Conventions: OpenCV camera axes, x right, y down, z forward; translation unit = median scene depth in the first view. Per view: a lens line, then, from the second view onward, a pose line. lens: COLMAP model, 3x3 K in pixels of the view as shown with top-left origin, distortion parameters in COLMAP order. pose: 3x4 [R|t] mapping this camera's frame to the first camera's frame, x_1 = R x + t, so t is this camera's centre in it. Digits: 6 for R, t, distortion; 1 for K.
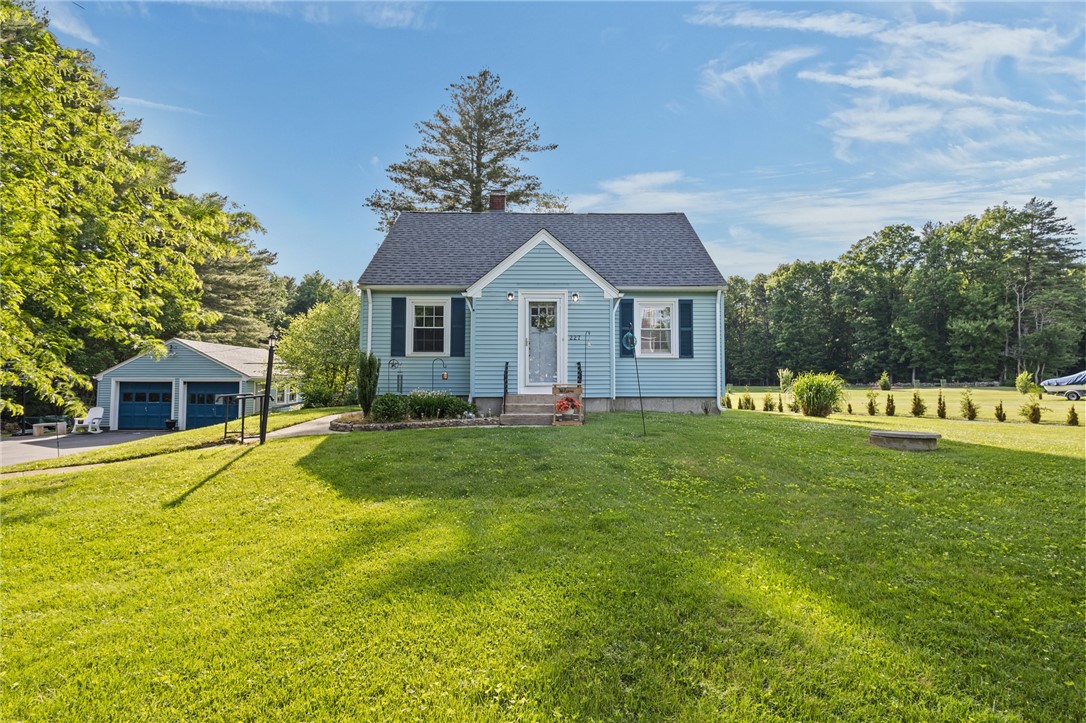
lens RADIAL K [[505.1, 0, 545.8], [0, 505.1, 353.5], [0, 0, 1]] dist [0.004211, -0.000671]
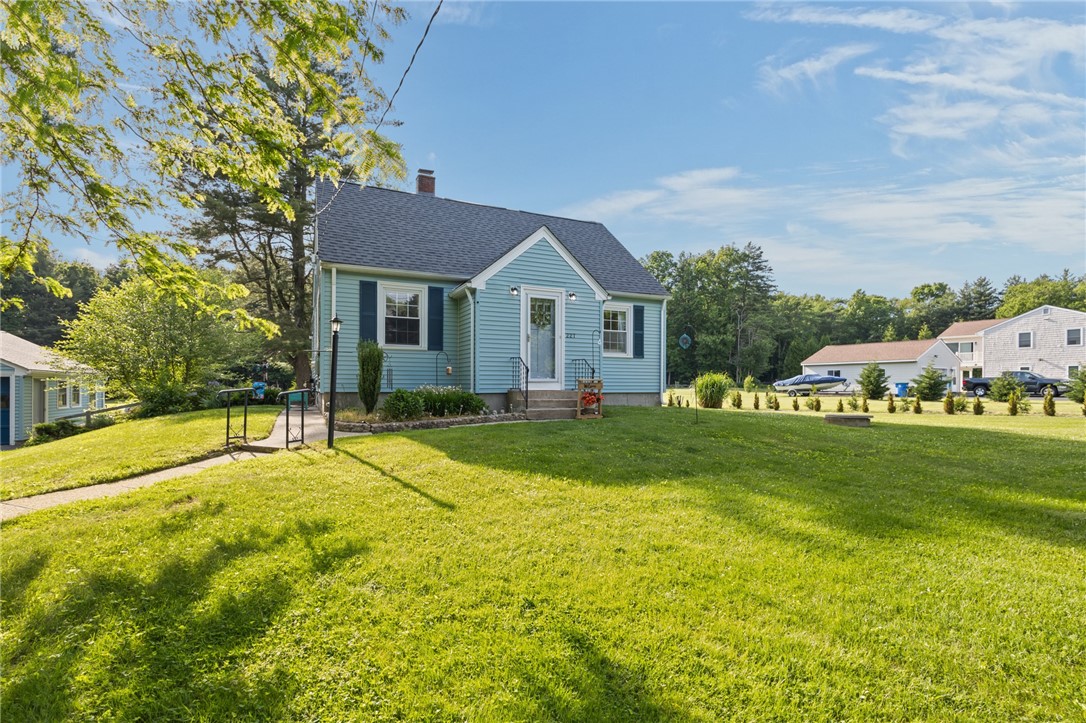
lens RADIAL K [[516.2, 0, 546.1], [0, 516.2, 385.5], [0, 0, 1]] dist [0.001405, -0.000067]
pose [[0.903342, 0.001661, 0.428917, -0.397935], [-0.027253, 0.998194, 0.053531, 0.013687], [-0.428054, -0.060046, 0.901756, 0.050822]]
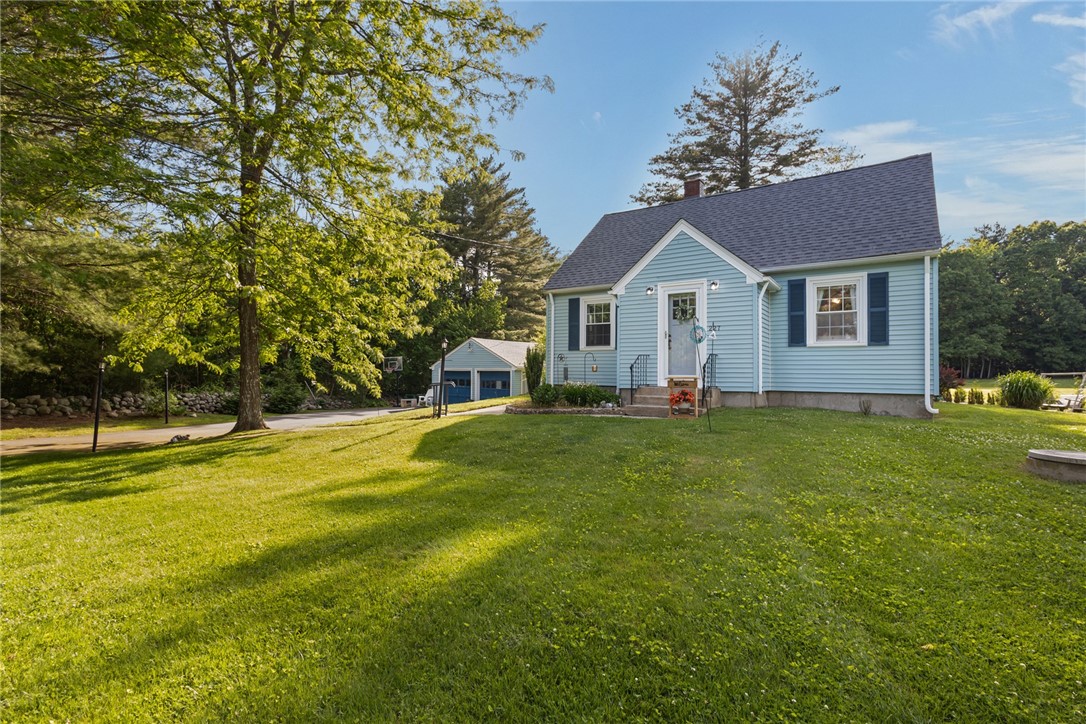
lens RADIAL K [[518.1, 0, 543.0], [0, 518.1, 362.0], [0, 0, 1]] dist [0.002058, 0.000188]
pose [[0.815931, -0.007128, -0.578106, 0.320772], [0.031440, 0.998991, 0.032056, -0.008322], [0.577294, -0.044331, 0.815332, 0.012274]]
